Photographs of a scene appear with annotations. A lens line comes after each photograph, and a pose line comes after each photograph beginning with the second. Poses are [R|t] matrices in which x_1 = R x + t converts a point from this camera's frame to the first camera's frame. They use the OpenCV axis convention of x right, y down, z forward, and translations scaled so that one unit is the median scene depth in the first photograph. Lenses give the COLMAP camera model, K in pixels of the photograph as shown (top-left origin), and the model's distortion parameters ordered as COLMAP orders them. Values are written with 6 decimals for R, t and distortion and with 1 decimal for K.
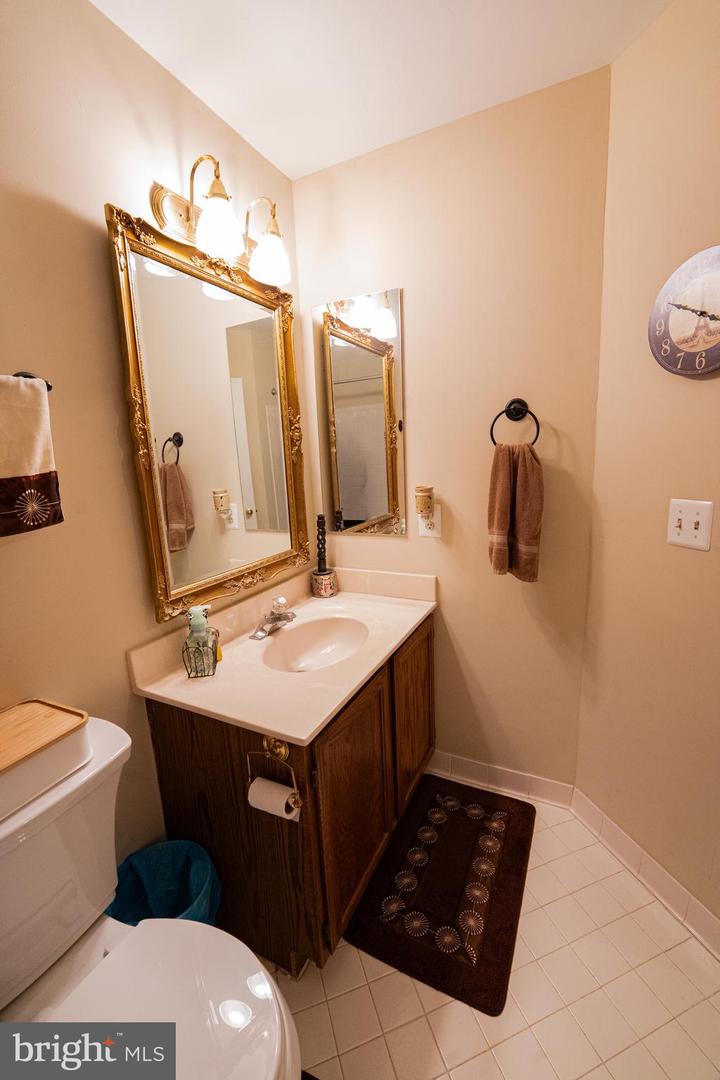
lens RADIAL K [[440.3, 0, 361.0], [0, 440.3, 540.1], [0, 0, 1]] dist [-0.016764, 0.000586]
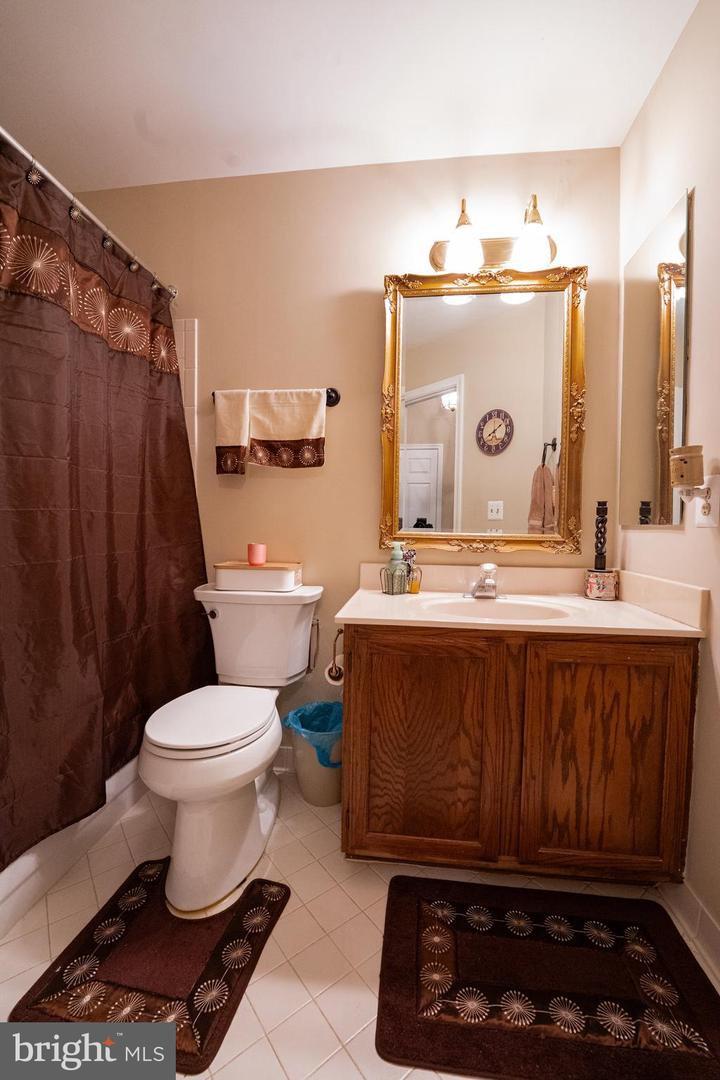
lens RADIAL K [[440.3, 0, 361.8], [0, 440.3, 541.3], [0, 0, 1]] dist [-0.016764, 0.000586]
pose [[0.339299, 0.083286, -0.936984, 0.765424], [-0.206207, 0.978431, 0.012299, 0.145406], [0.917799, 0.189040, 0.349155, 0.412828]]
